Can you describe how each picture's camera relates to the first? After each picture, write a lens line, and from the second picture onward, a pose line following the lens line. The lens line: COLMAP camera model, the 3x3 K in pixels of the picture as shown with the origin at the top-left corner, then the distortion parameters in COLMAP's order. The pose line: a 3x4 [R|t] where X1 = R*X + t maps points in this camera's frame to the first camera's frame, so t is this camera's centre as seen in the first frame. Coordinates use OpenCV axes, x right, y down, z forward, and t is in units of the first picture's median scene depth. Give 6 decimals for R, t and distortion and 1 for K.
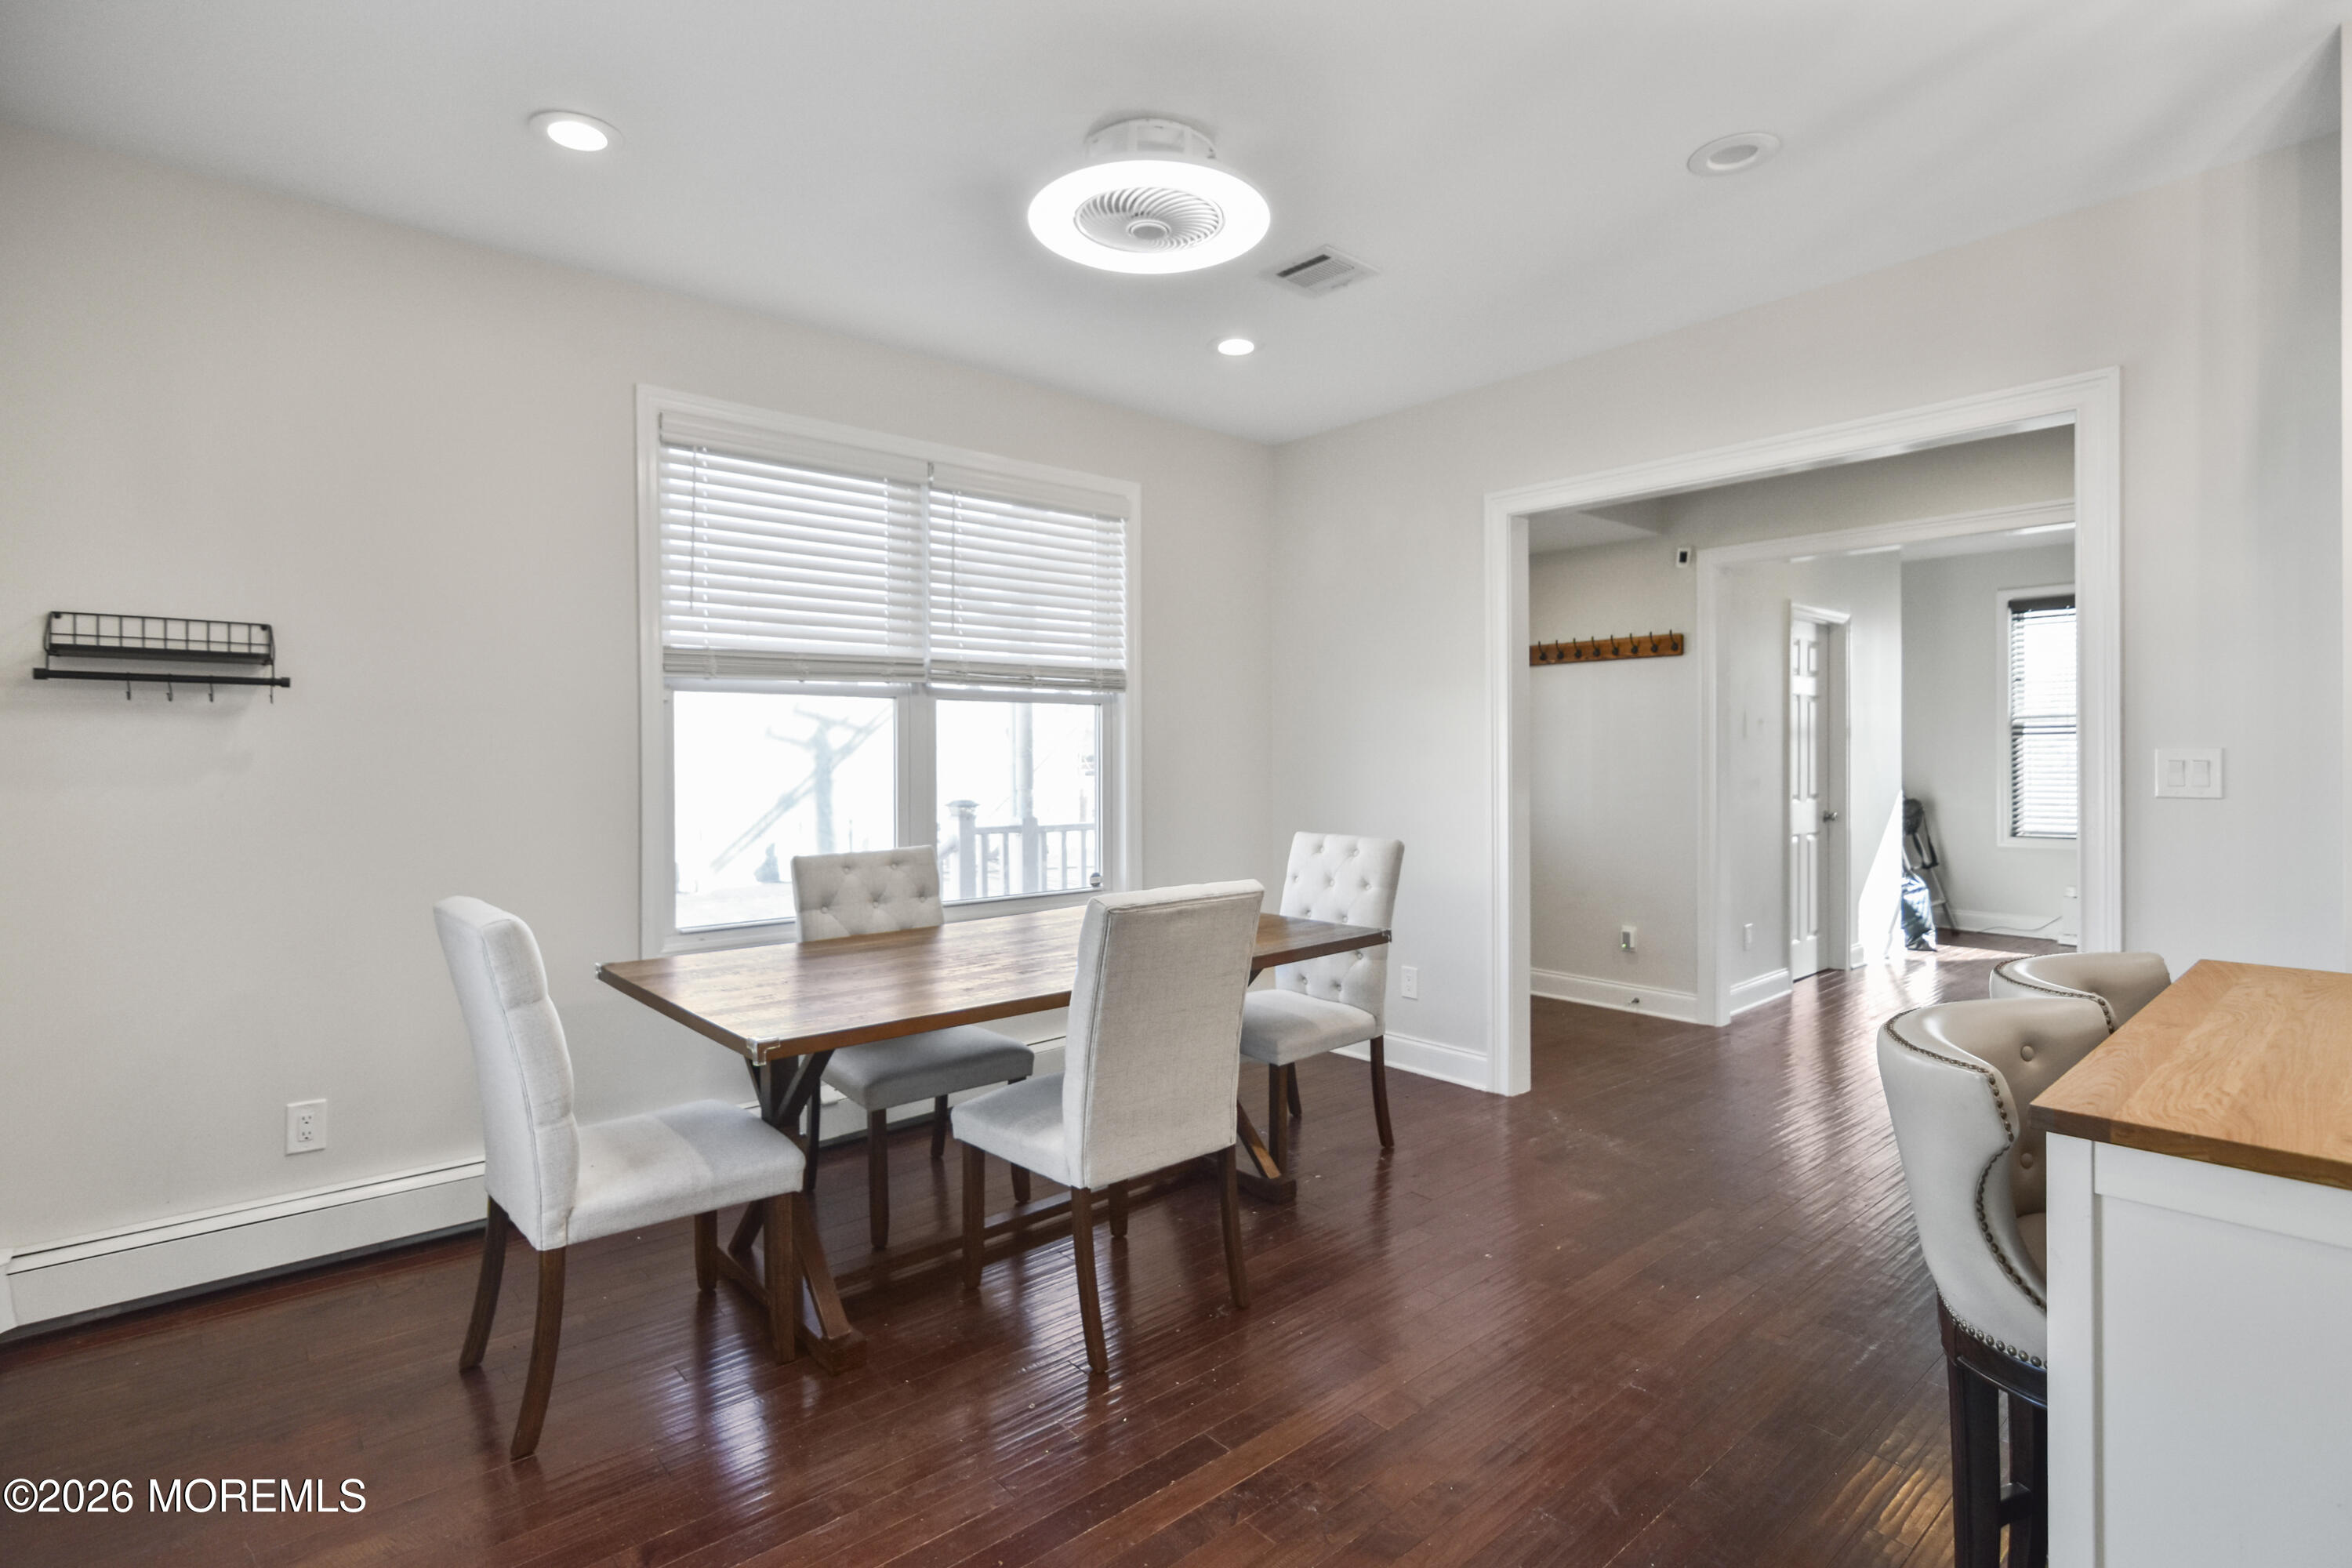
lens RADIAL K [[1148.3, 0, 1186.6], [0, 1148.3, 760.9], [0, 0, 1]] dist [-0.006277, 0.005418]
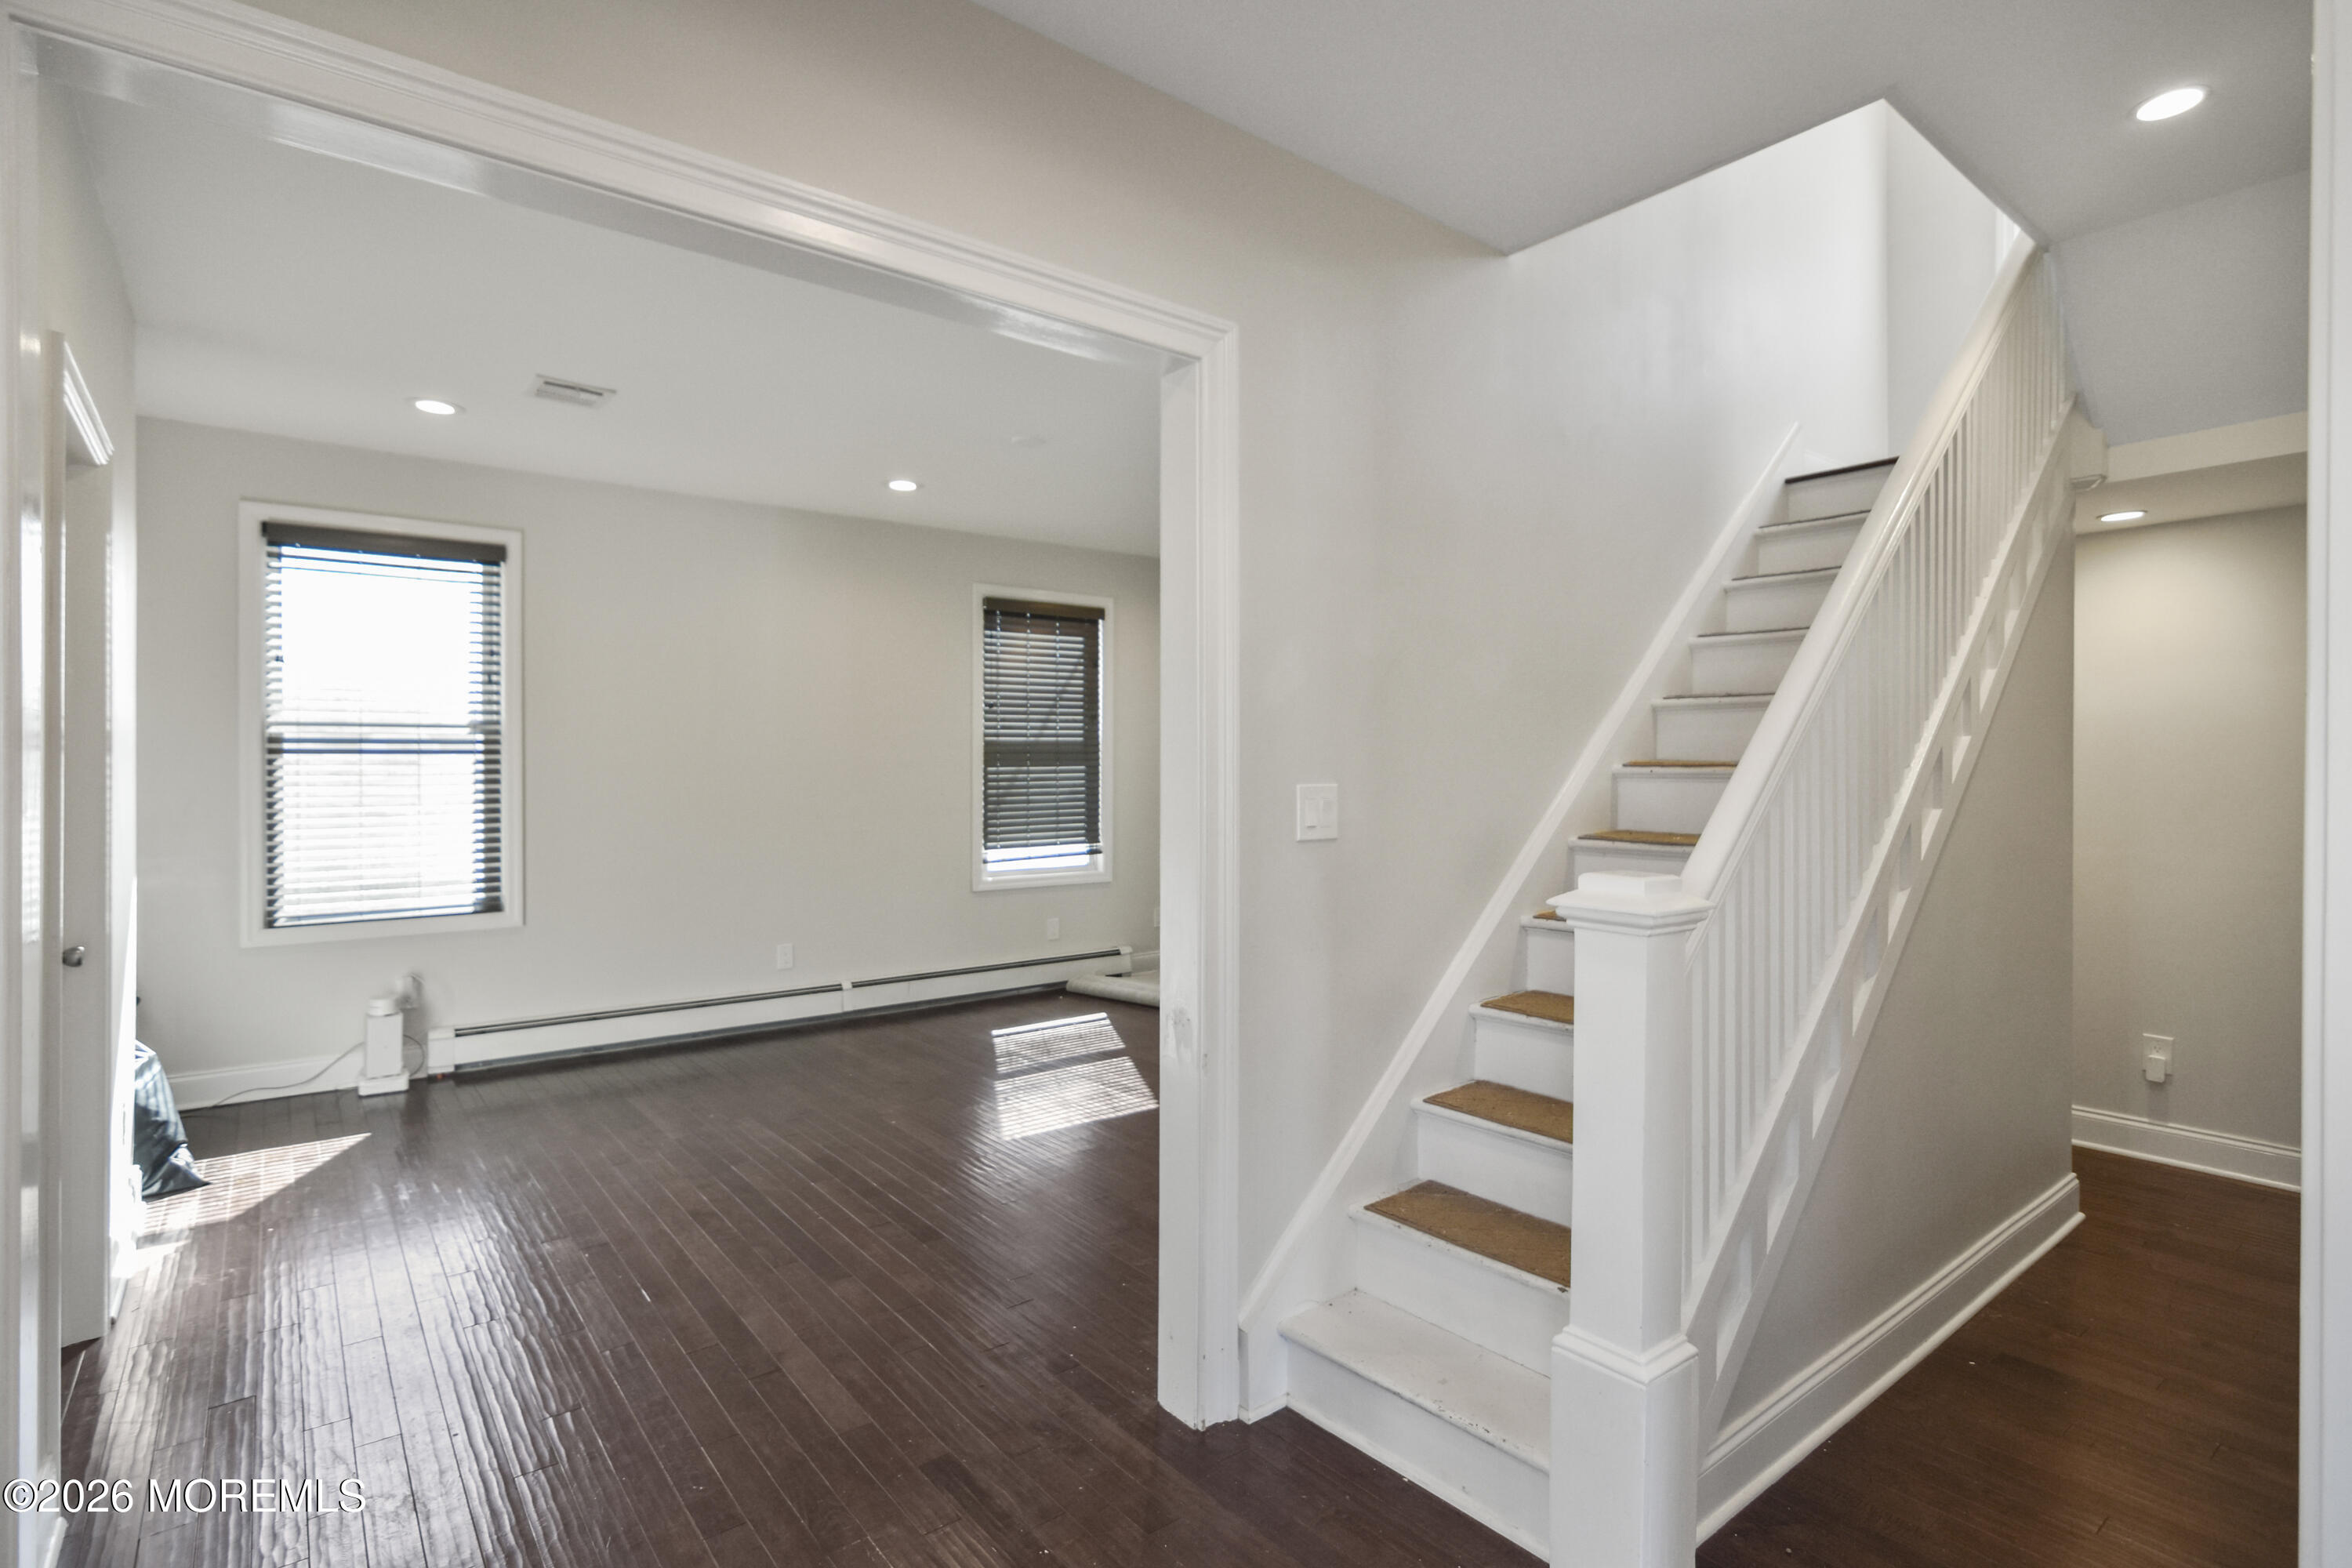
lens RADIAL K [[1148.3, 0, 1185.6], [0, 1148.3, 777.7], [0, 0, 1]] dist [-0.006277, 0.005418]
pose [[0.058801, 0.000729, 0.998269, 0.166411], [0.004152, 0.999991, -0.000975, -0.007472], [-0.998261, 0.004202, 0.058798, 0.499877]]
